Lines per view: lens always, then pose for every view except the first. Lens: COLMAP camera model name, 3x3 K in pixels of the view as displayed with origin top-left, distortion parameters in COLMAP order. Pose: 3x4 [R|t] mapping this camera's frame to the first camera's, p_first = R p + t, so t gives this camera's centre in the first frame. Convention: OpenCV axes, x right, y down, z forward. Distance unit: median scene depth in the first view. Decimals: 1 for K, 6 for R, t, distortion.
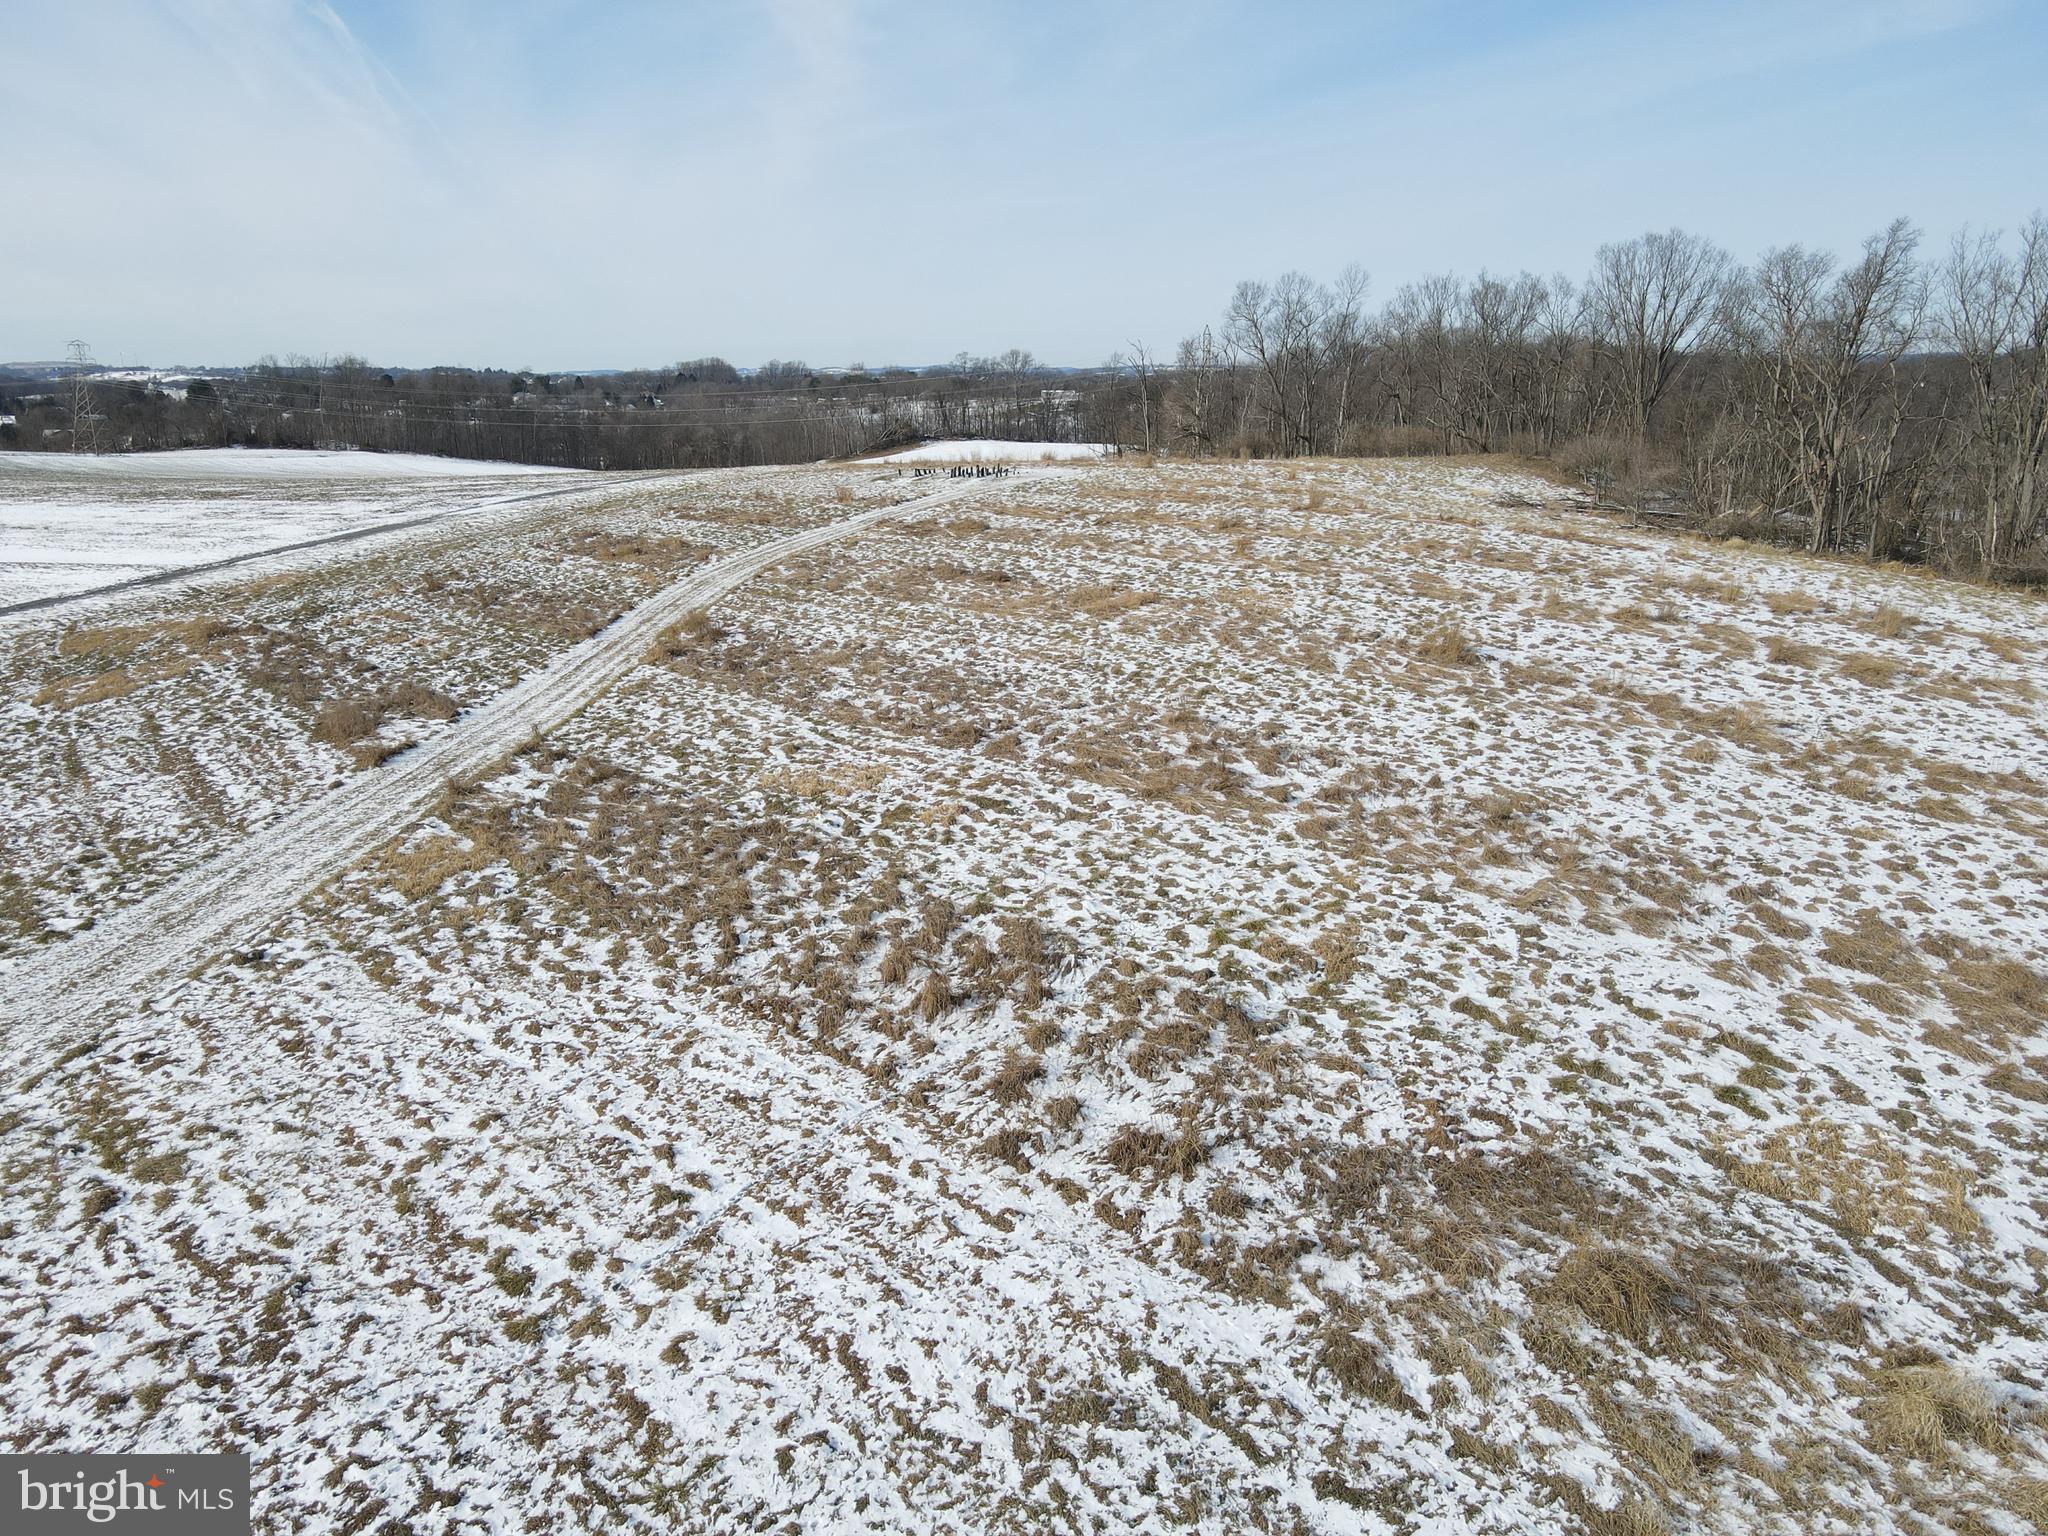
lens RADIAL K [[1498.6, 0, 1024.0], [0, 1498.6, 768.0], [0, 0, 1]] dist [-0.002096, 0.025377]
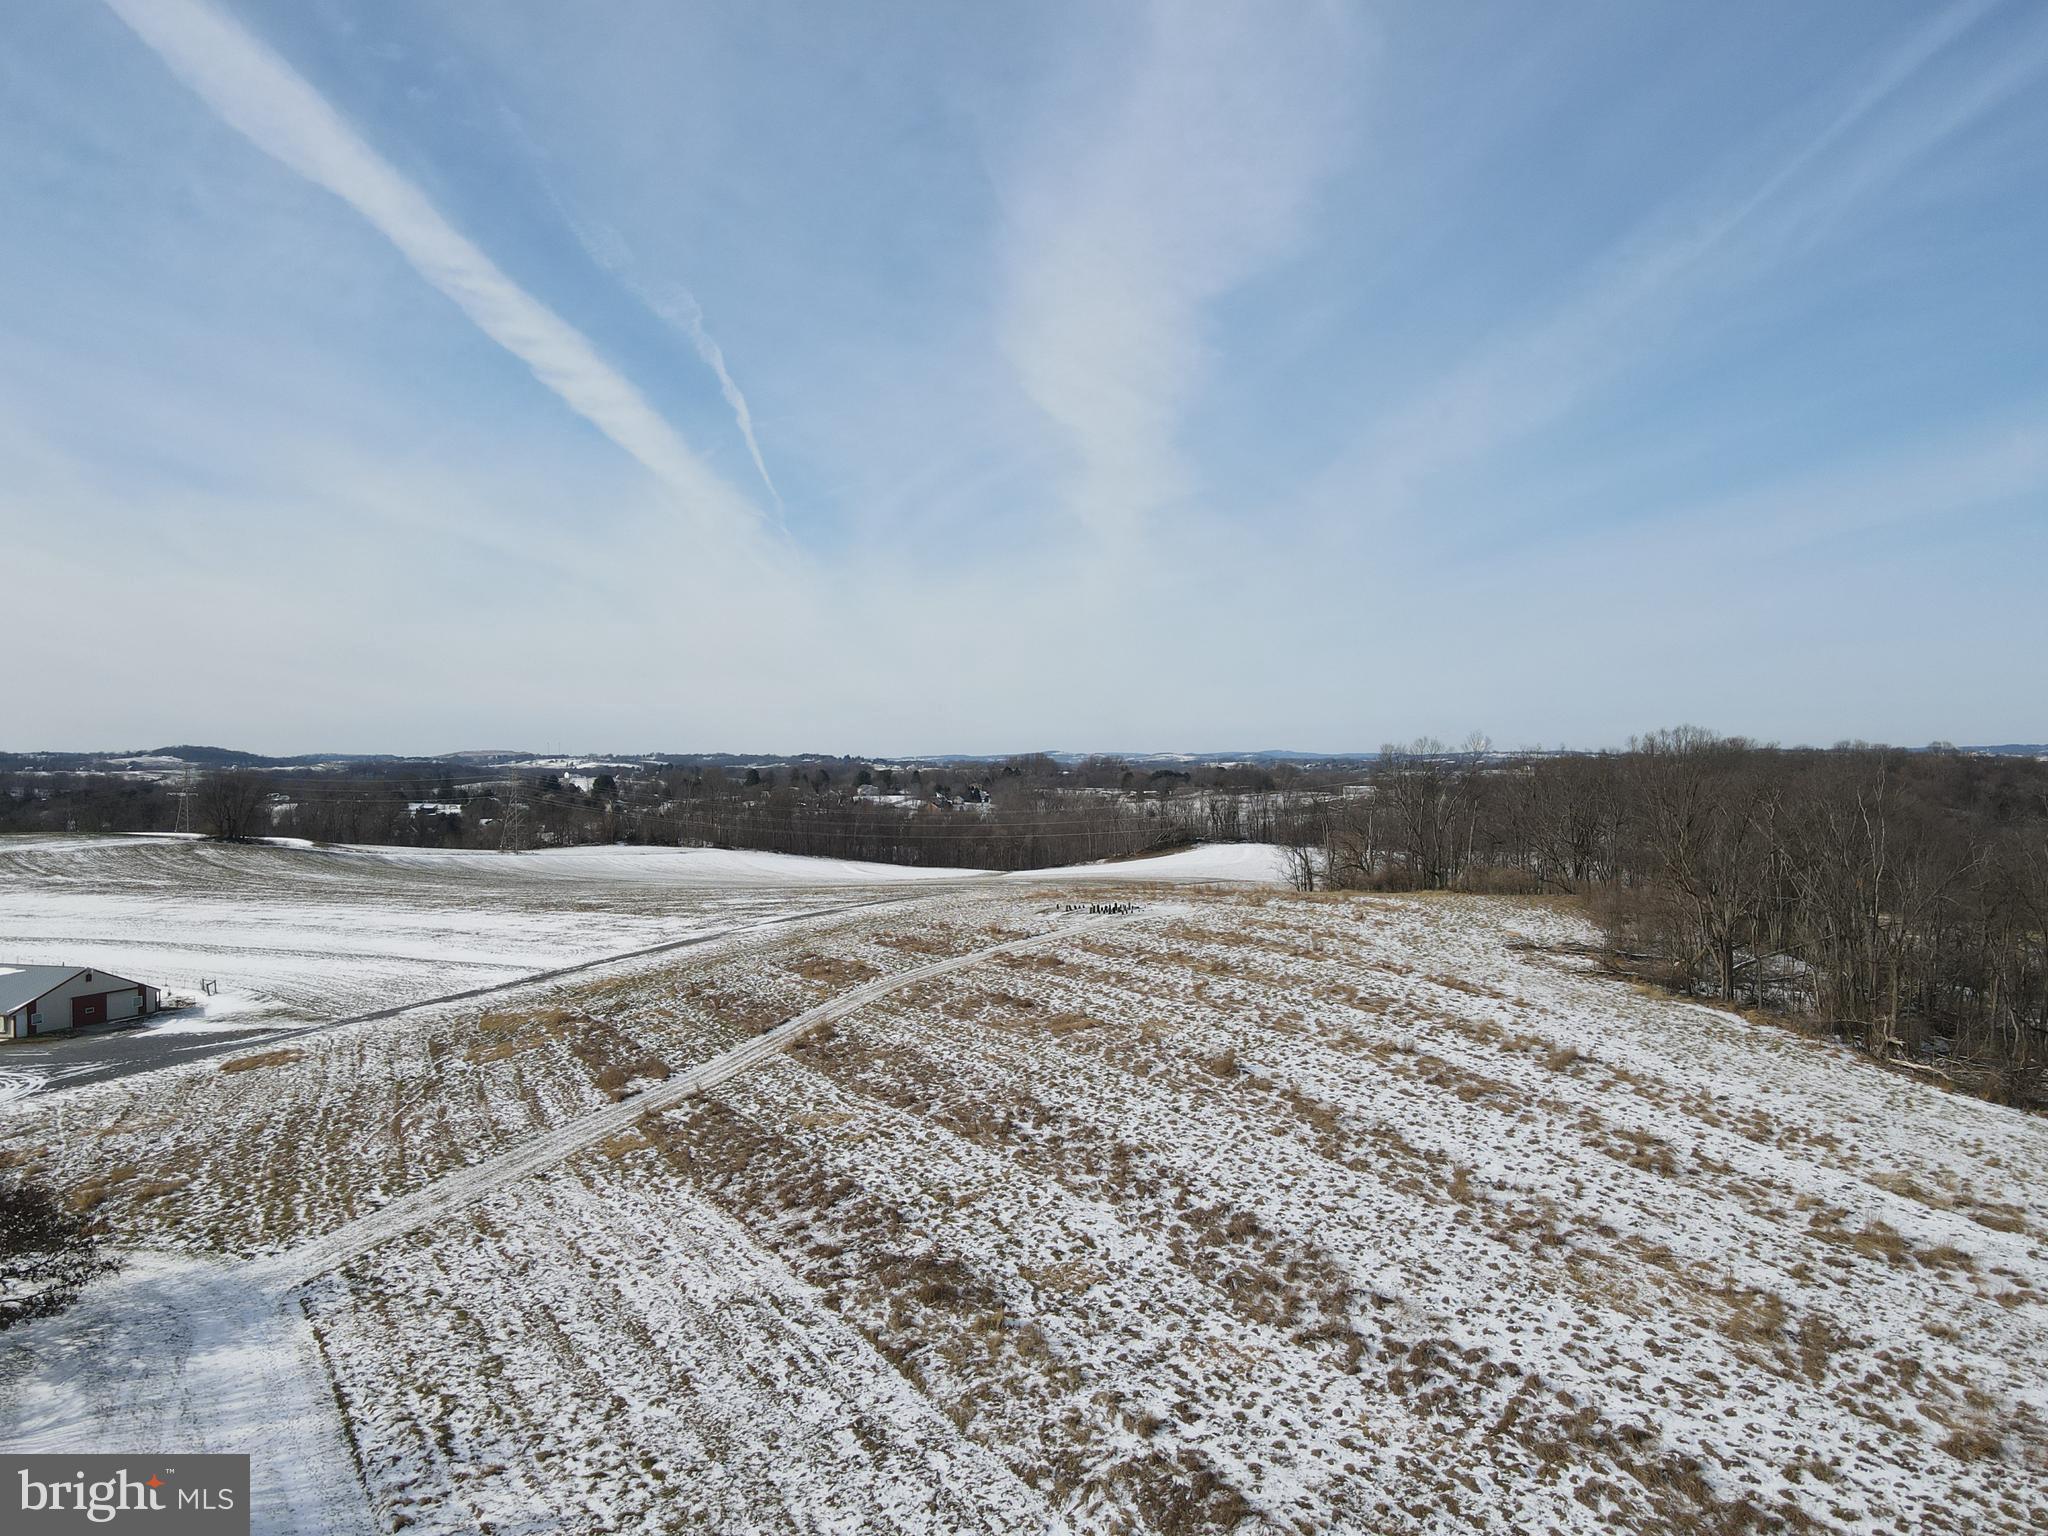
lens RADIAL K [[1498.6, 0, 1024.0], [0, 1498.6, 768.0], [0, 0, 1]] dist [-0.002096, 0.025377]
pose [[0.976486, 0.002949, -0.215562, 0.640471], [-0.056401, 0.968575, -0.242241, 0.026637], [0.208073, 0.248703, 0.945966, -1.078564]]
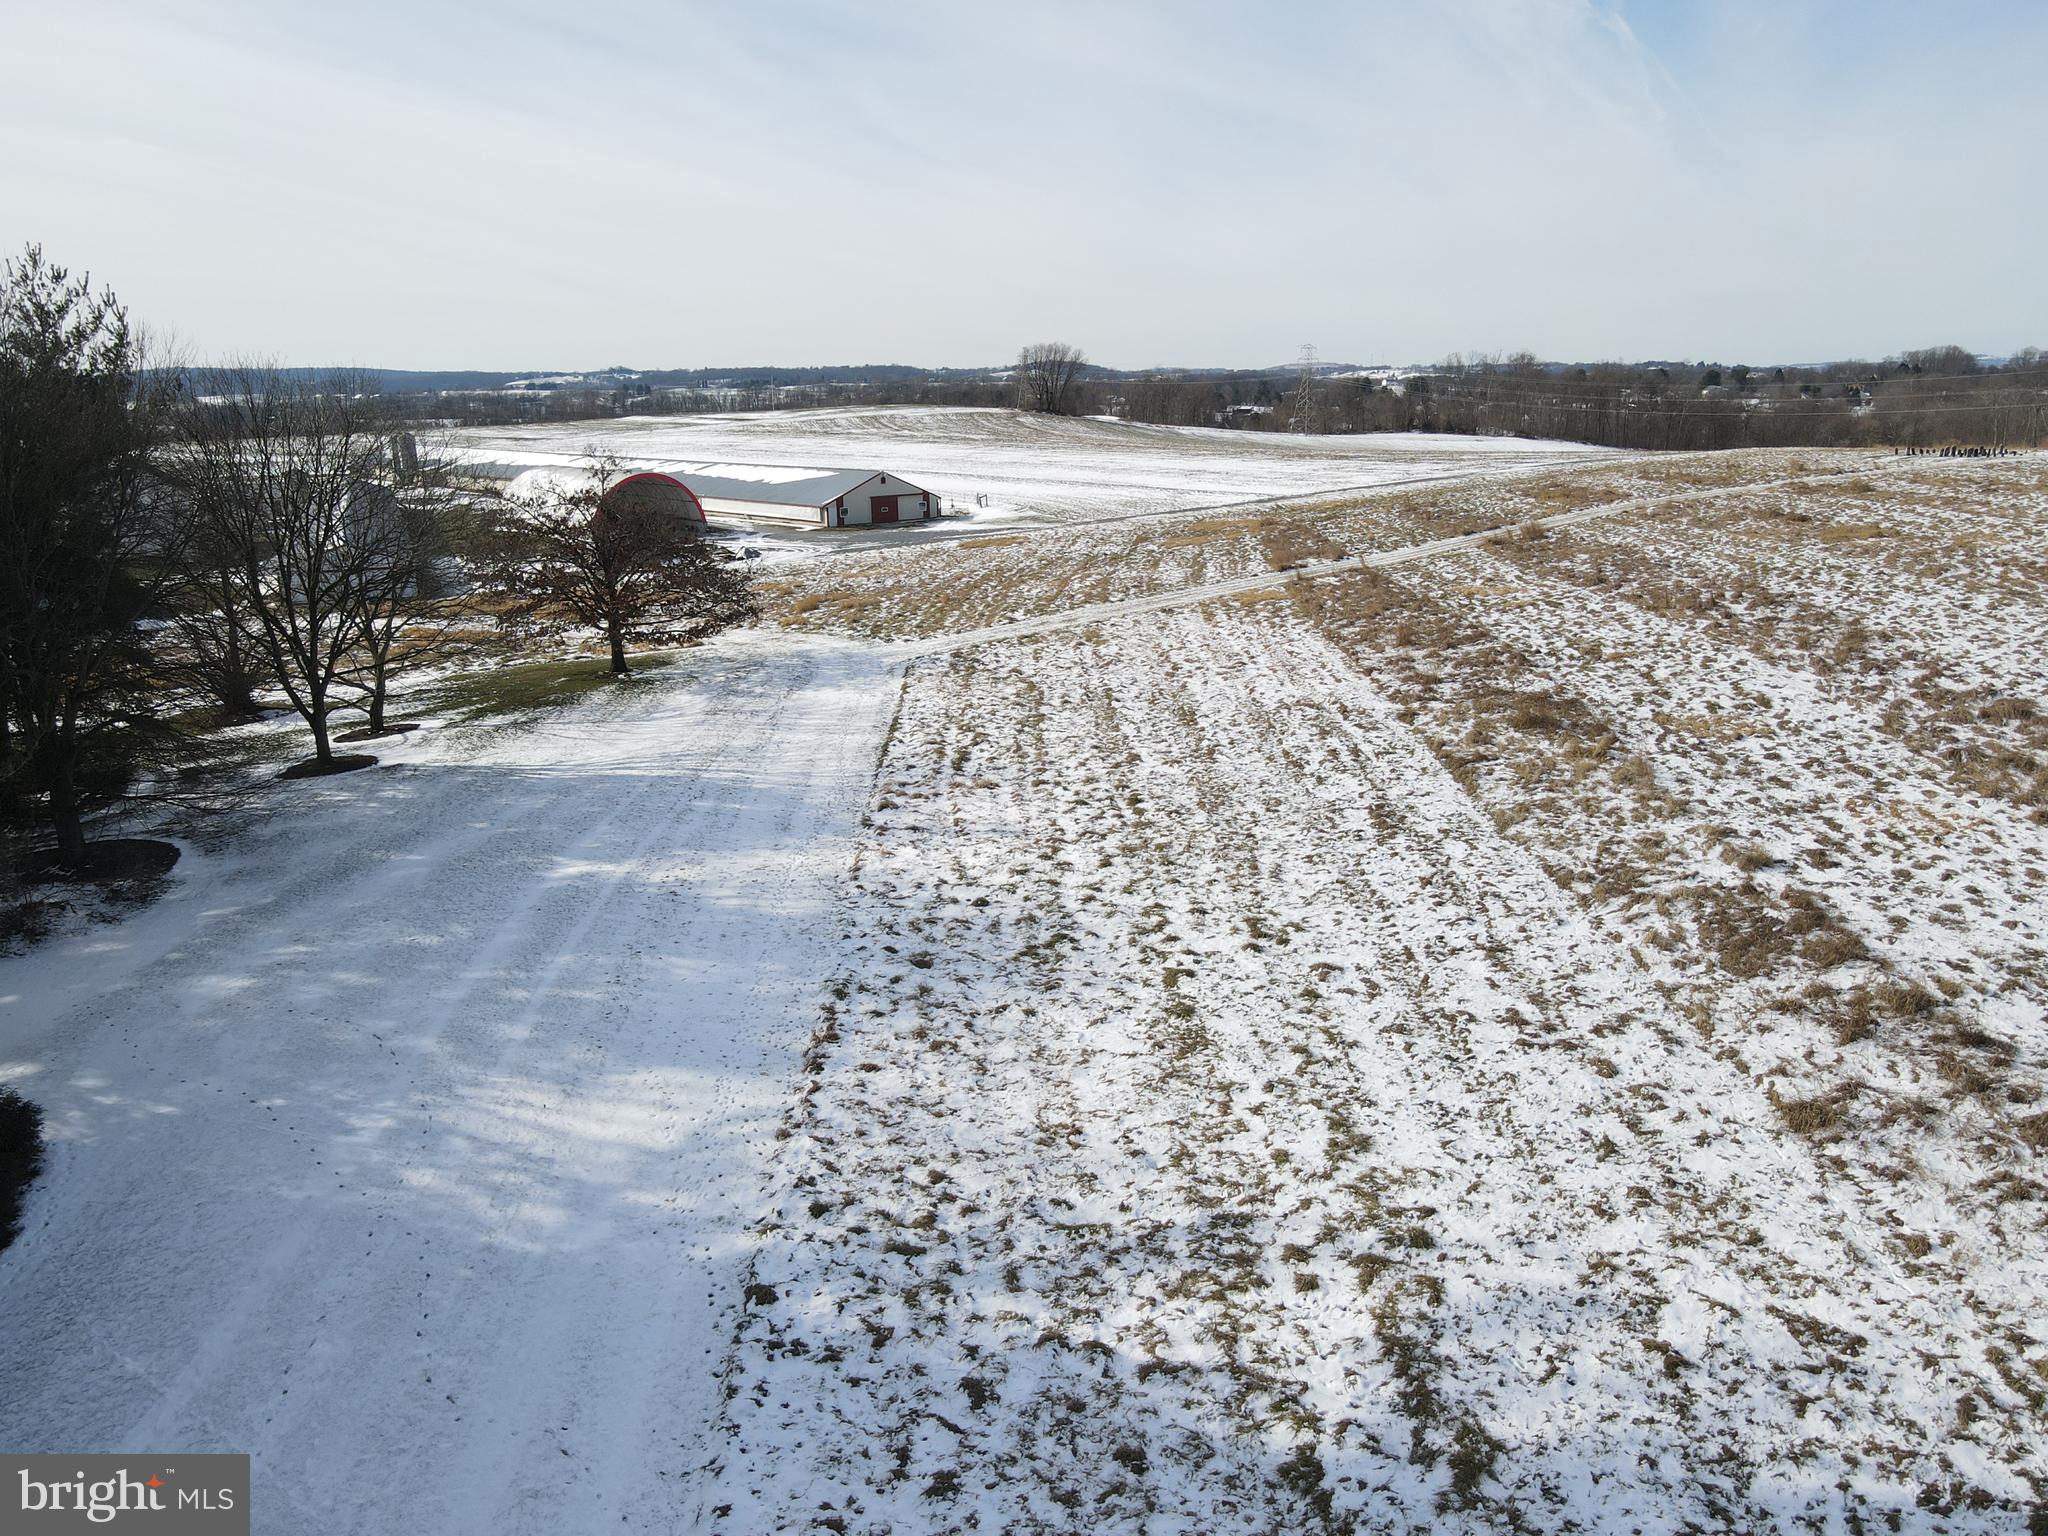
lens RADIAL K [[1498.6, 0, 1024.0], [0, 1498.6, 768.0], [0, 0, 1]] dist [-0.002096, 0.025377]
pose [[0.734343, 0.164889, -0.658447, 0.752434], [-0.162734, 0.984523, 0.065054, 0.212495], [0.658983, 0.059380, 0.749810, -0.739036]]
